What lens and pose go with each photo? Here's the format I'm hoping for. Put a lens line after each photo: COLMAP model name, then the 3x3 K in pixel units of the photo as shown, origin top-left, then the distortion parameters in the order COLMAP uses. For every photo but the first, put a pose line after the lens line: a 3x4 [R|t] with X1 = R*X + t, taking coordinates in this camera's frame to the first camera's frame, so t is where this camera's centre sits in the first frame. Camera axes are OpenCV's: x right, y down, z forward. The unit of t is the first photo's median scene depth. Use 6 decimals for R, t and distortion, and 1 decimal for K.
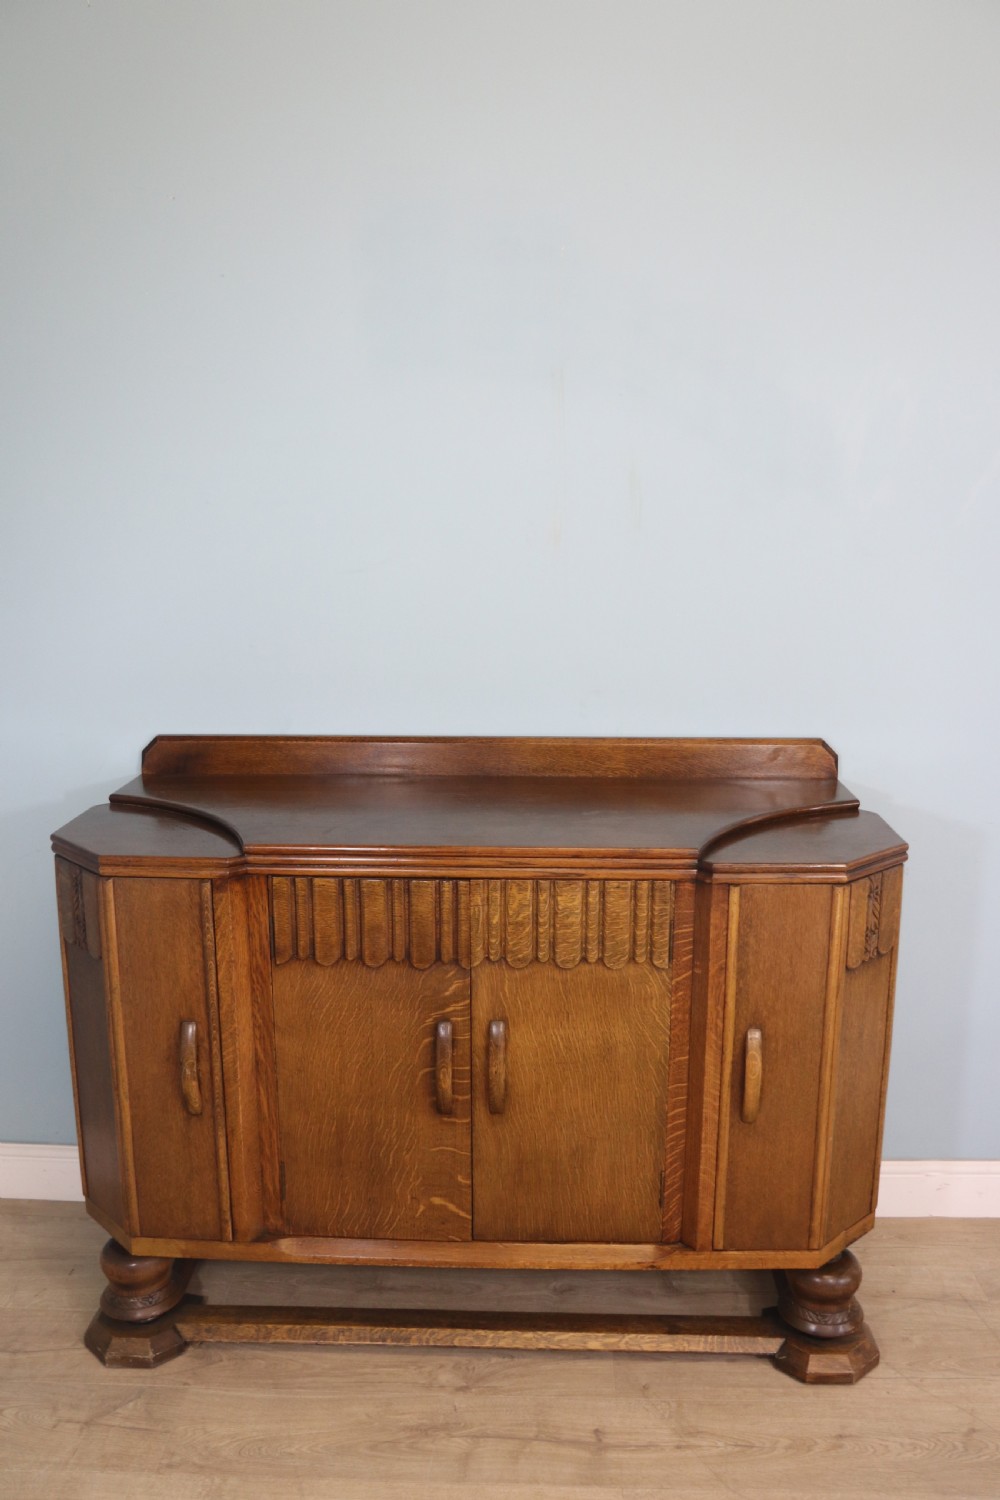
lens RADIAL K [[1258.7, 0, 500.9], [0, 1258.7, 757.3], [0, 0, 1]] dist [-0.147471, 0.137767]
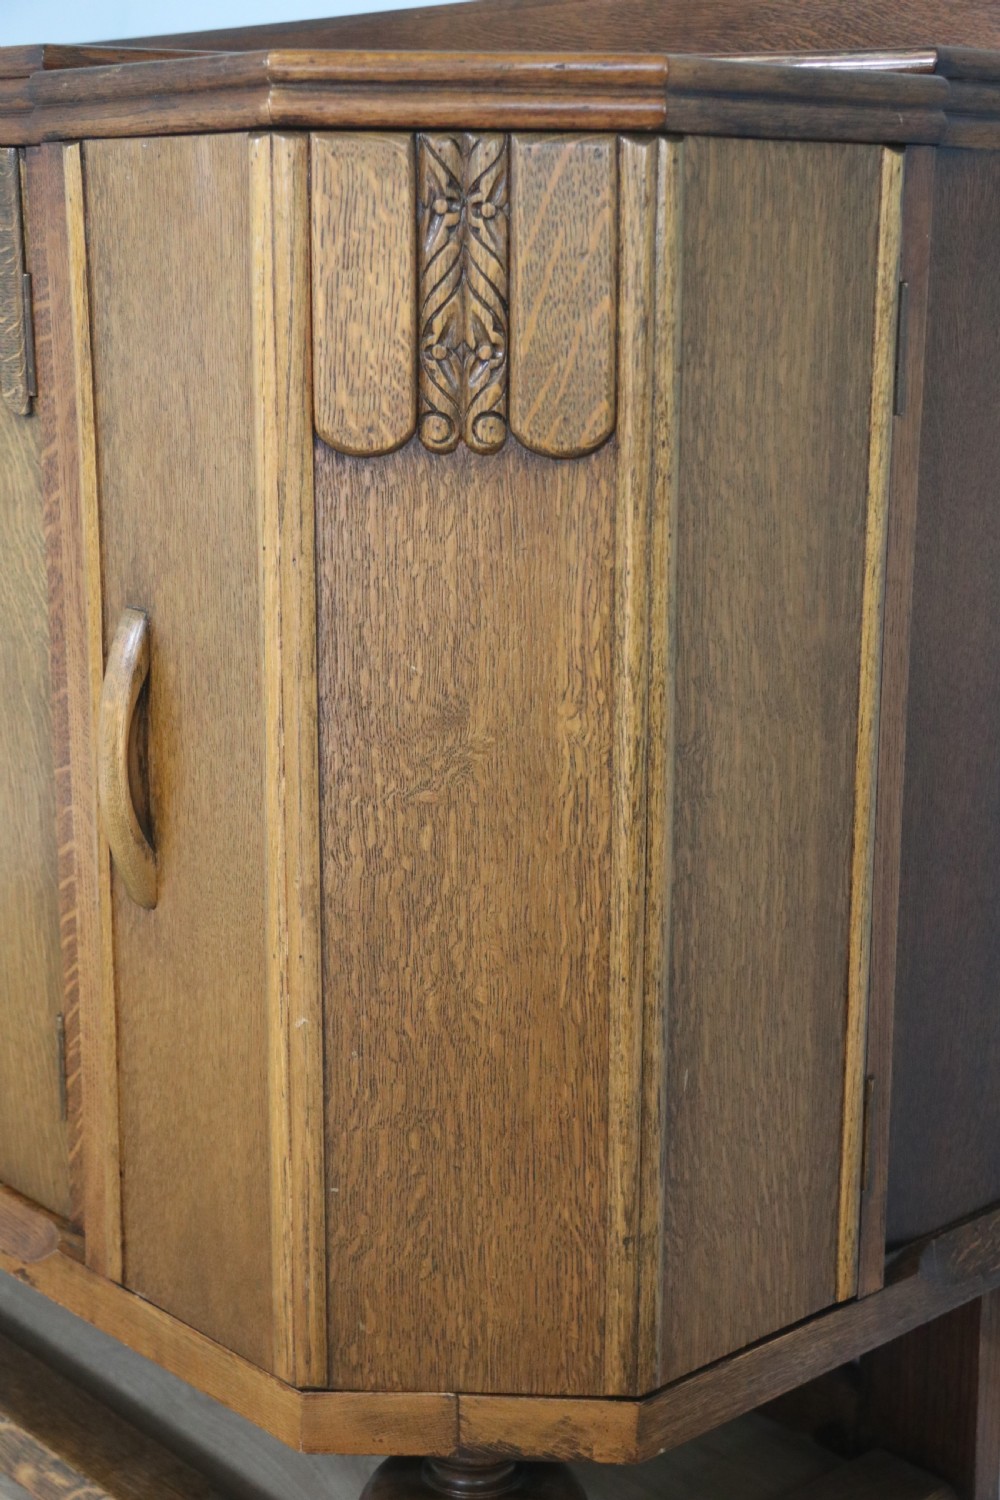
lens RADIAL K [[2227.7, 0, 505.7], [0, 2227.7, 759.9], [0, 0, 1]] dist [0.108056, 0.000000]
pose [[0.701161, 0.164724, -0.693714, 0.658427], [-0.147217, 0.985428, 0.085195, 0.181044], [0.697639, 0.042391, 0.715194, 0.602916]]
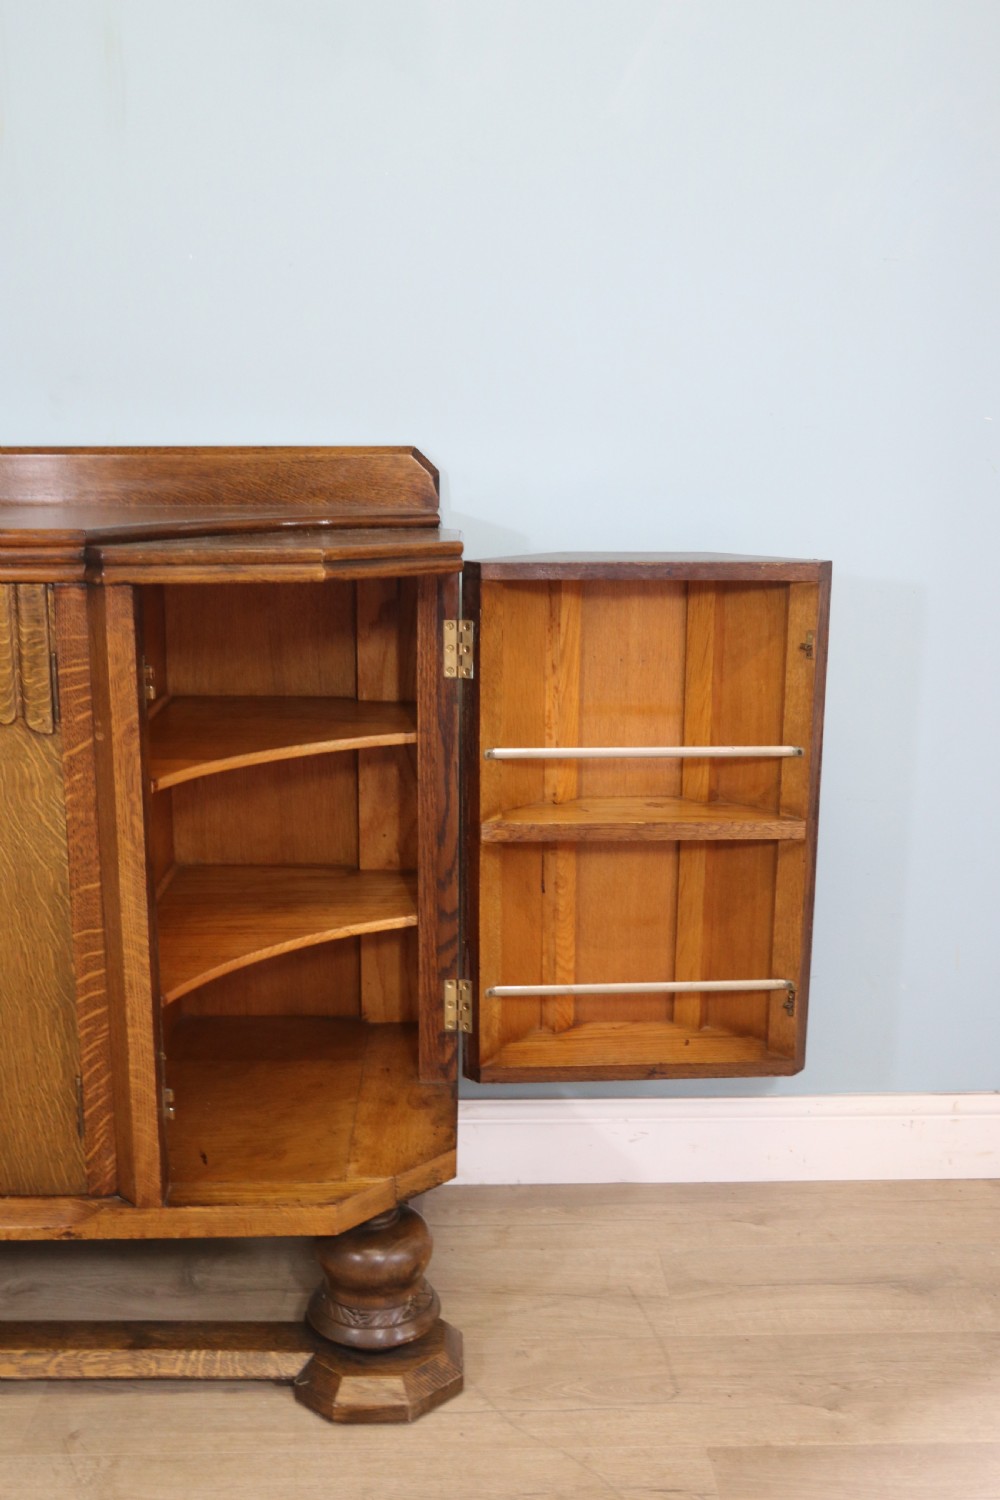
lens RADIAL K [[1468.5, 0, 508.0], [0, 1468.5, 762.0], [0, 0, 1]] dist [-0.043118, 0.000000]
pose [[0.997252, -0.005477, 0.073875, 0.287417], [0.004405, 0.999883, 0.014659, 0.163895], [-0.073947, -0.014293, 0.997160, 0.251377]]
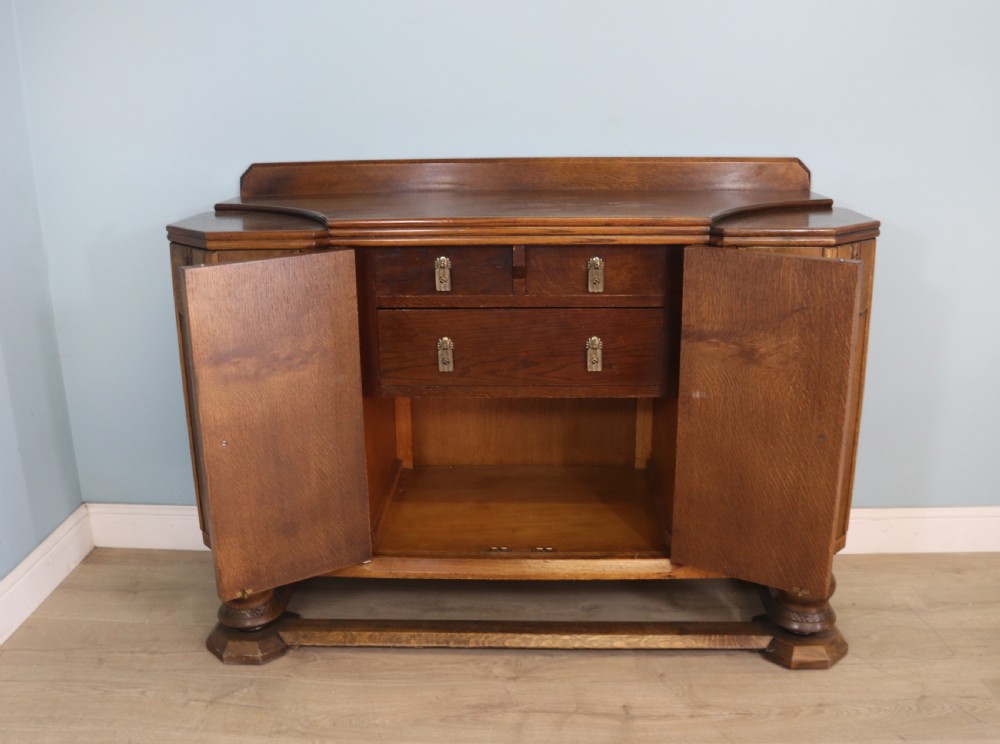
lens RADIAL K [[938.3, 0, 498.9], [0, 938.3, 363.9], [0, 0, 1]] dist [-0.142116, 0.000000]
pose [[0.999907, -0.010650, -0.008511, -0.034550], [0.011295, 0.996757, 0.079680, 0.128942], [0.007635, -0.079769, 0.996784, 0.102219]]
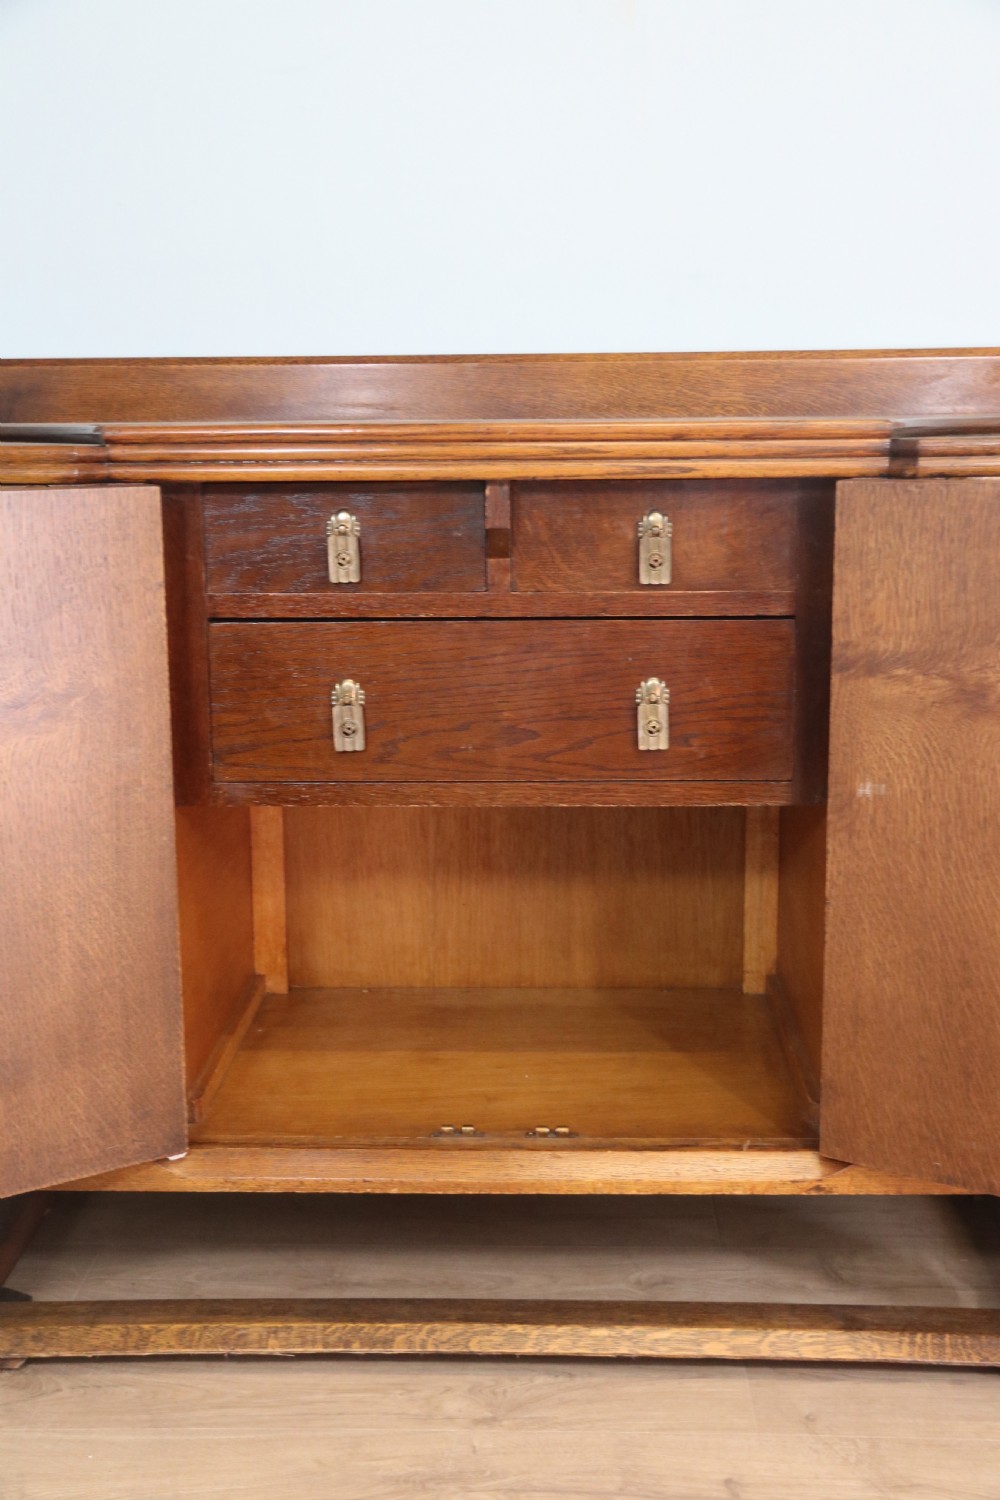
lens RADIAL K [[1816.0, 0, 501.9], [0, 1816.0, 760.5], [0, 0, 1]] dist [0.061359, 0.000000]
pose [[0.999969, -0.007858, -0.000694, -0.021176], [0.007850, 0.999914, -0.010472, 0.220291], [0.000776, 0.010466, 0.999945, 0.148292]]
